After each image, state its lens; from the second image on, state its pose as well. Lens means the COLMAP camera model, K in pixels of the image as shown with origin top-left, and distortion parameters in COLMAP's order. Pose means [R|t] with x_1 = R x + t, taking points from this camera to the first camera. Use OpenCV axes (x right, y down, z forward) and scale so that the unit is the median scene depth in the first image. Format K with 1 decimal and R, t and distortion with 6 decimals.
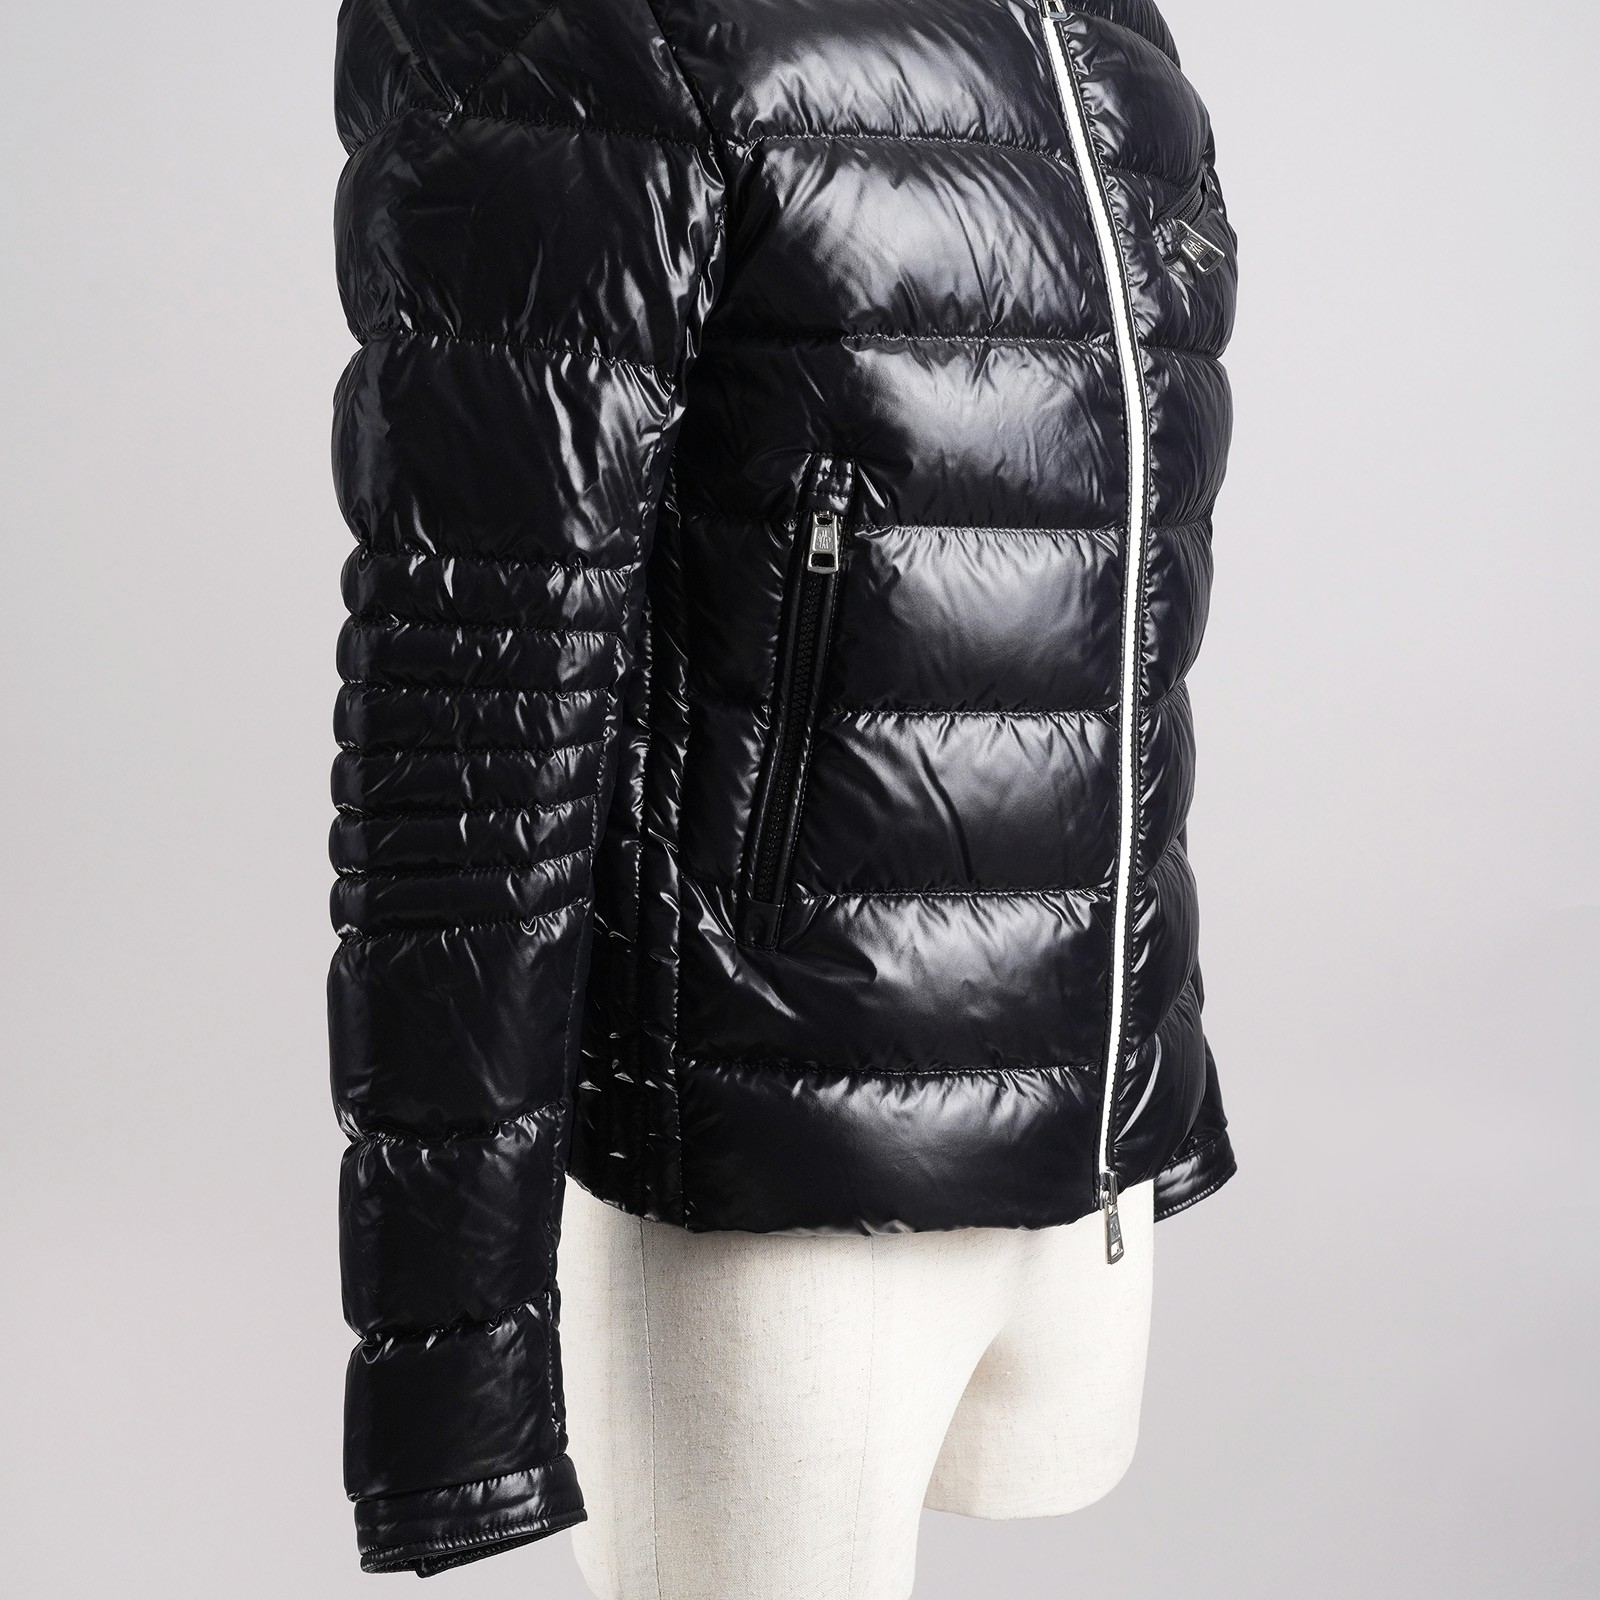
lens RADIAL K [[2408.8, 0, 800.0], [0, 2408.8, 800.0], [0, 0, 1]] dist [0.018850, -0.010304]
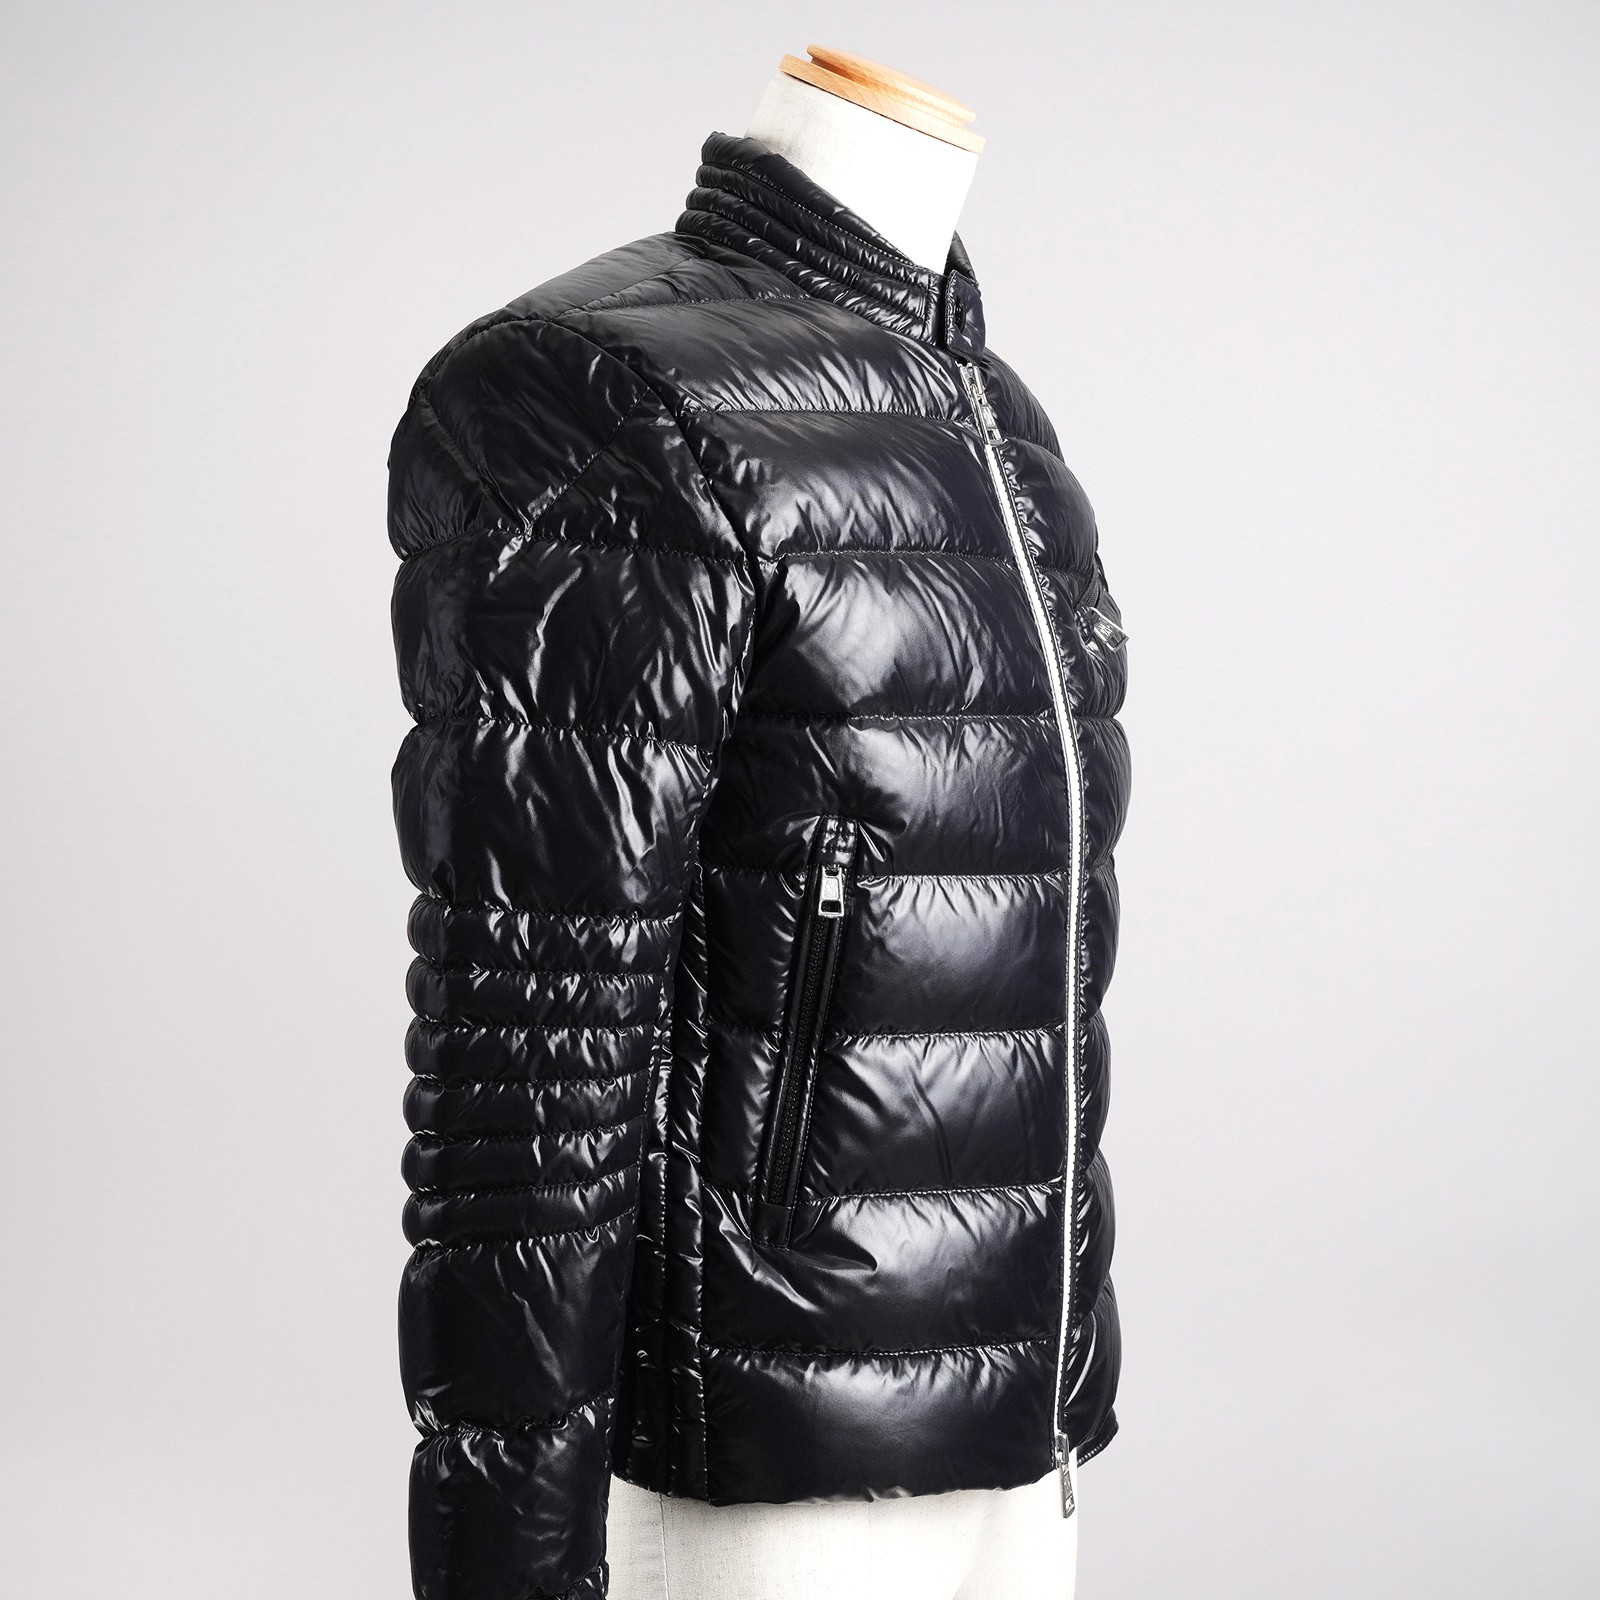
lens RADIAL K [[2408.8, 0, 800.0], [0, 2408.8, 800.0], [0, 0, 1]] dist [0.018850, -0.010304]
pose [[0.990760, -0.008120, 0.135386, -0.157314], [0.022661, 0.994086, -0.106209, -0.026715], [-0.133723, 0.108295, 0.985084, -0.144144]]
